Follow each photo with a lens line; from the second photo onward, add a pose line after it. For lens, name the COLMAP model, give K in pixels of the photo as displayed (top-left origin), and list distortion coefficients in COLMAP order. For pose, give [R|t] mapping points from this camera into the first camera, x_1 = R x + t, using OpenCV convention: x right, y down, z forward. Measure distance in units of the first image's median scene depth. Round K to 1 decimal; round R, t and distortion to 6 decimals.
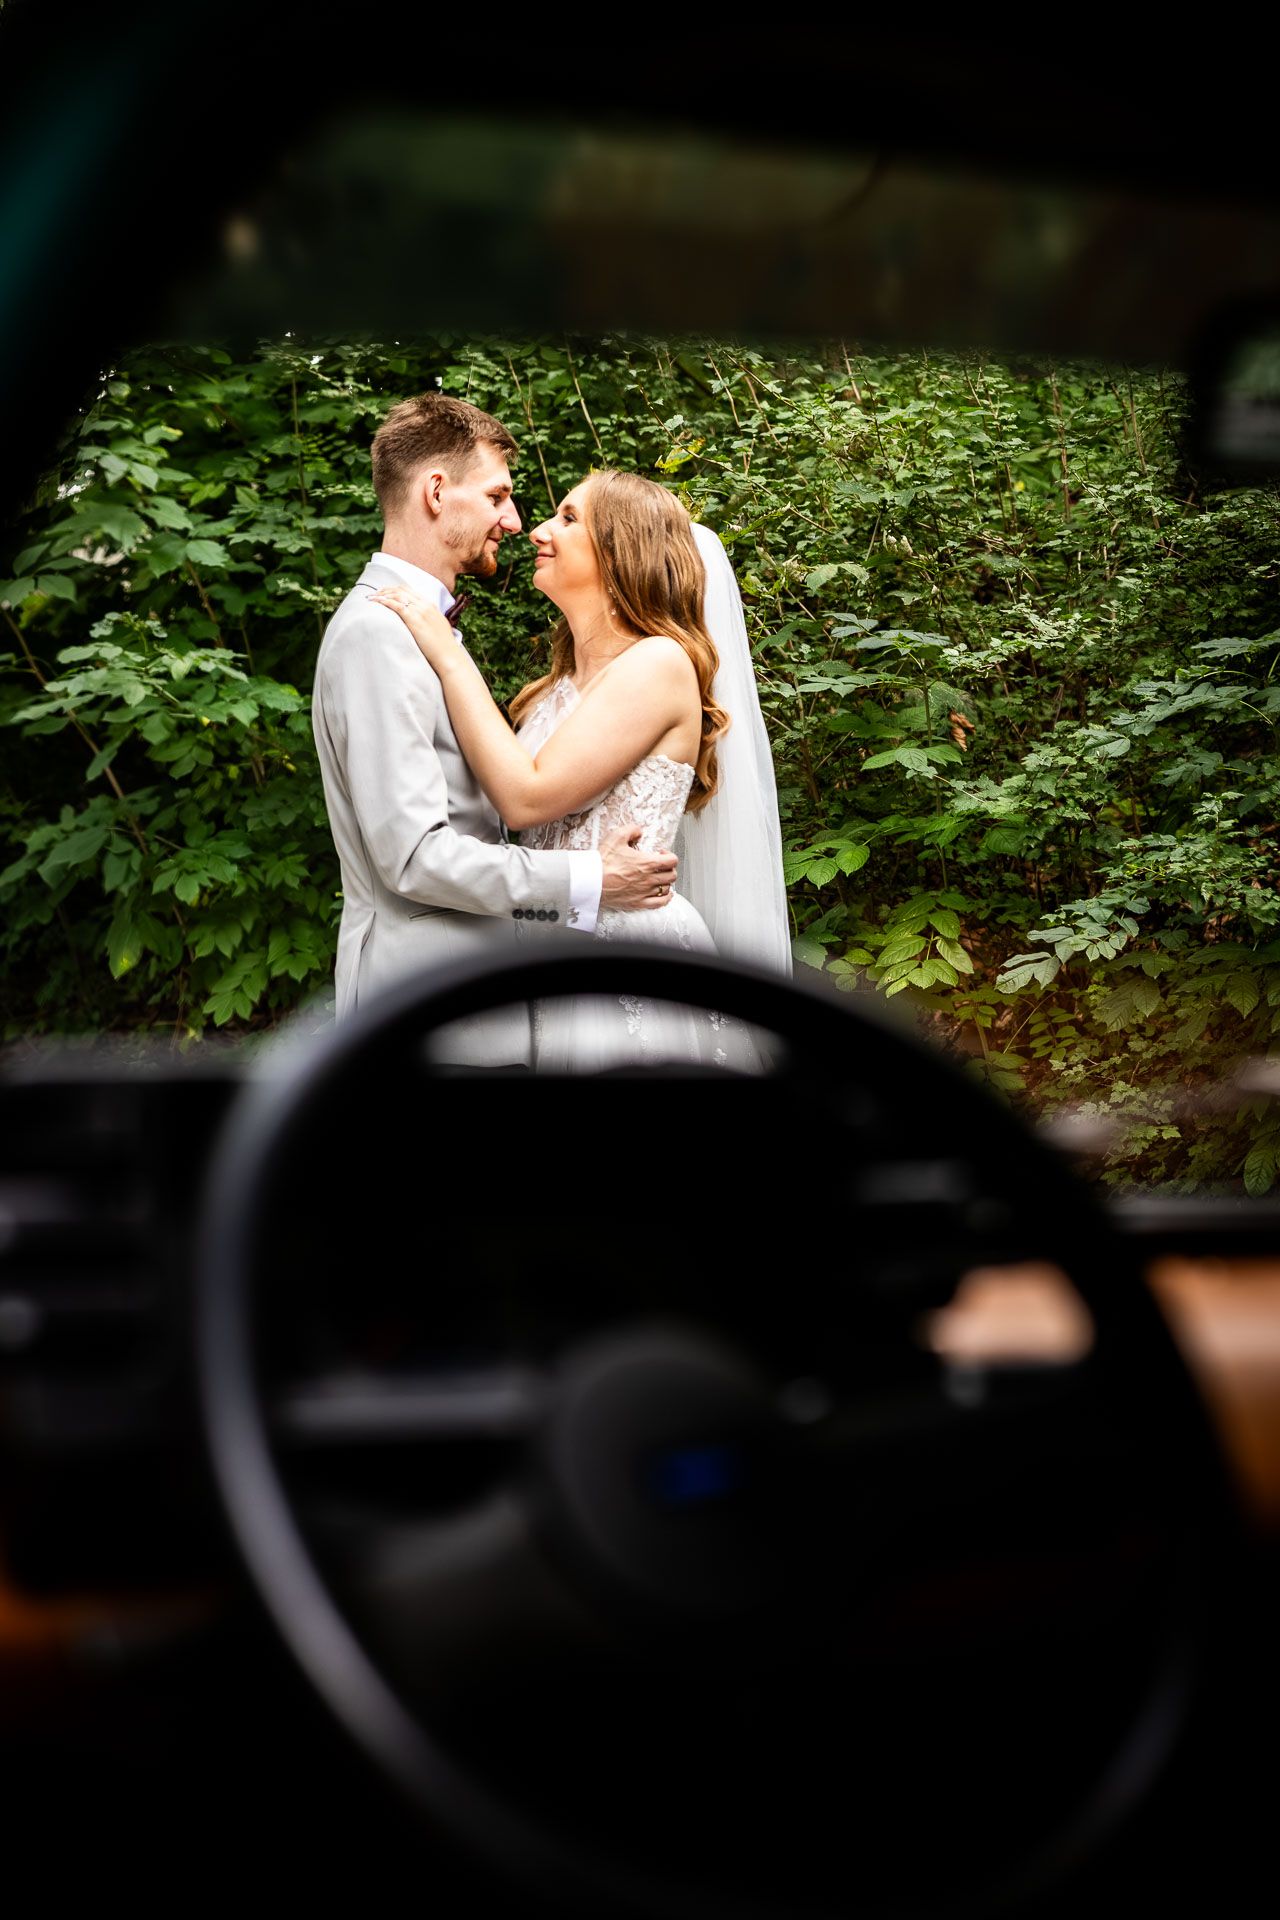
lens RADIAL K [[4699.6, 0, 643.3], [0, 4699.6, 1017.0], [0, 0, 1]] dist [0.069699, 1.034015]
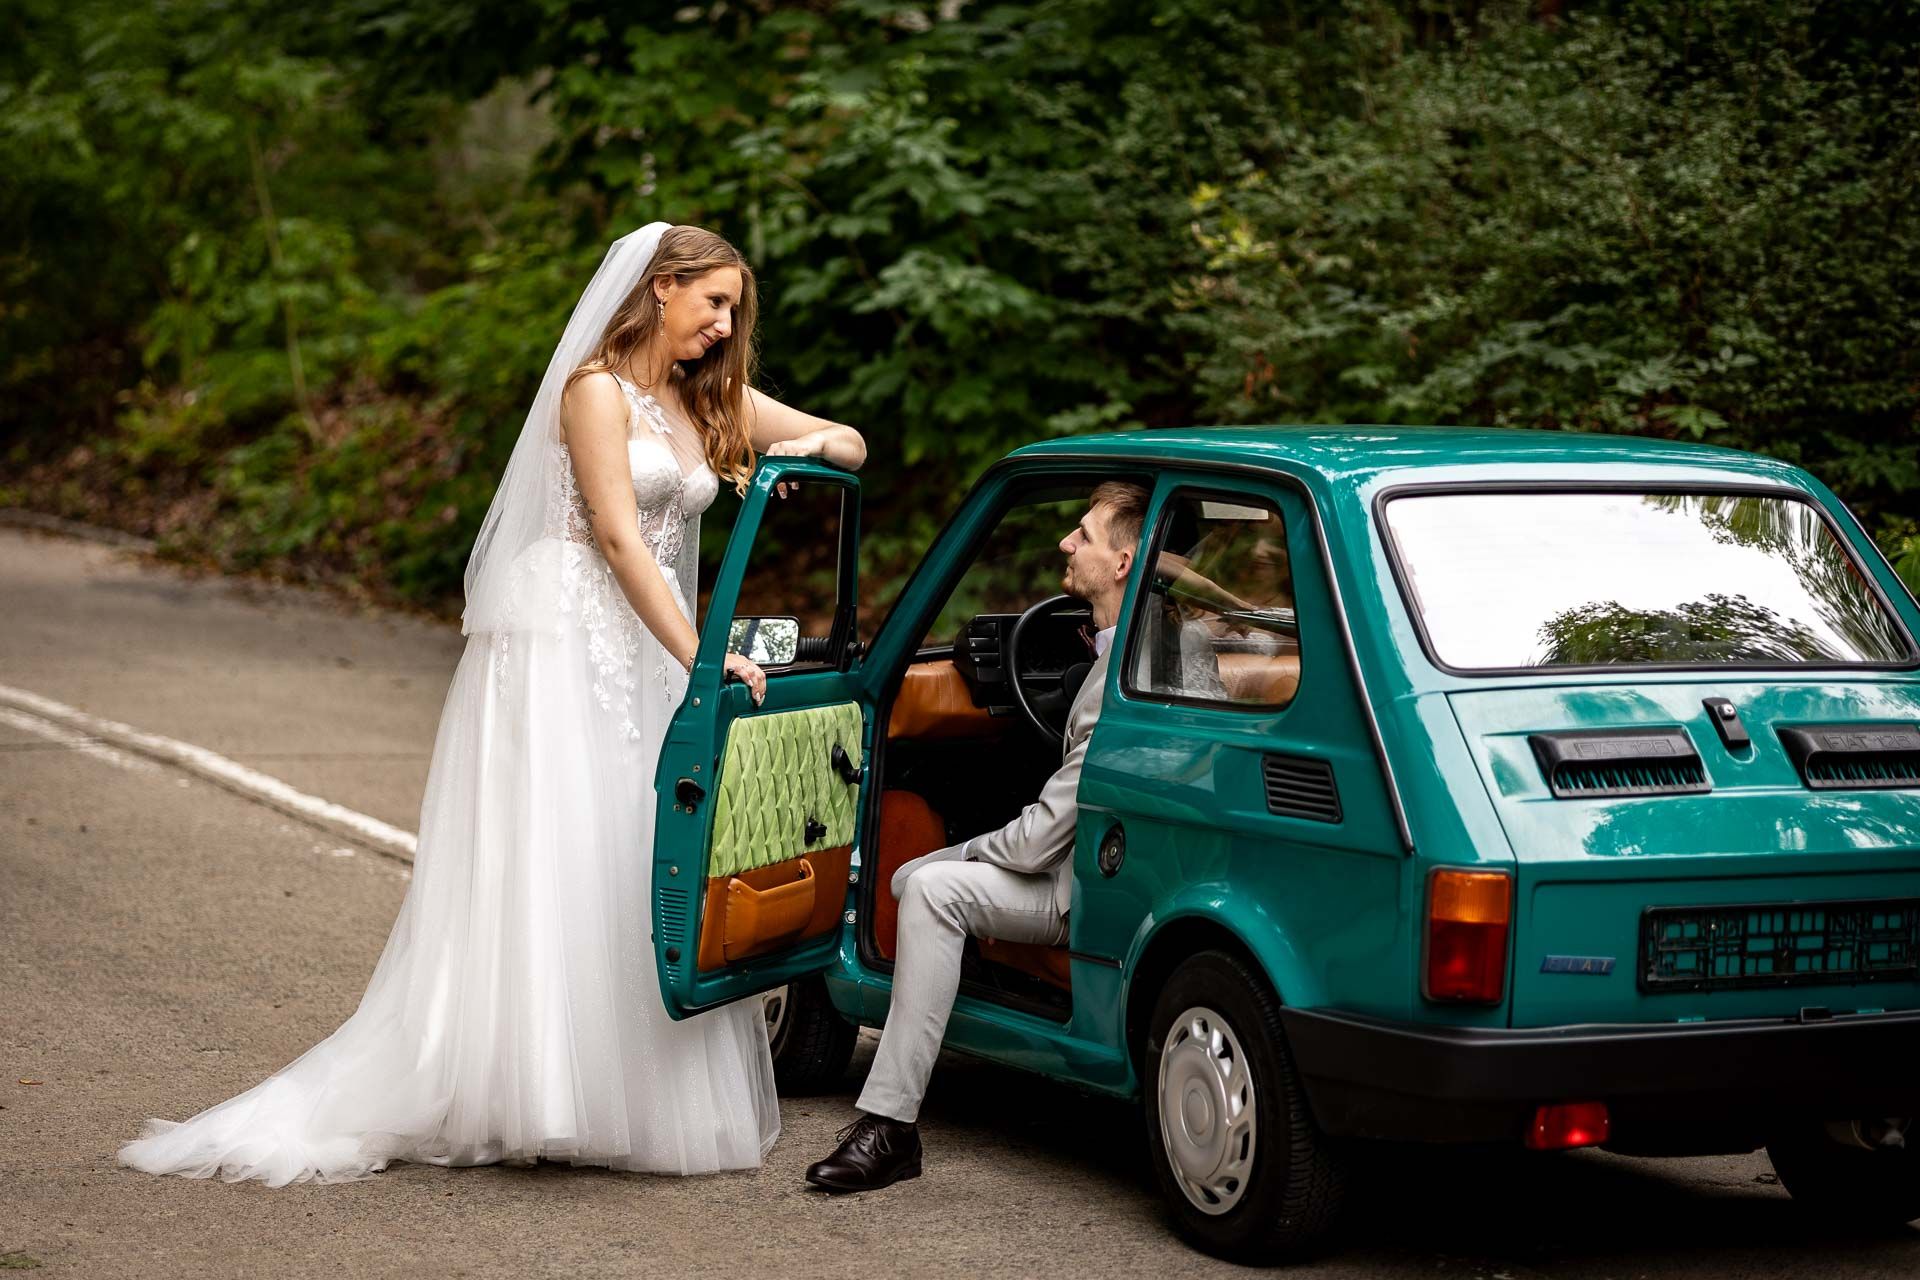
lens RADIAL K [[4699.6, 0, 960.0], [0, 4699.6, 640.0], [0, 0, 1]] dist [0.069699, 1.034015]
pose [[0.996078, 0.026060, -0.084558, 0.044600], [-0.021747, 0.998435, 0.051532, -0.033476], [0.085768, -0.049491, 0.995085, -0.628696]]
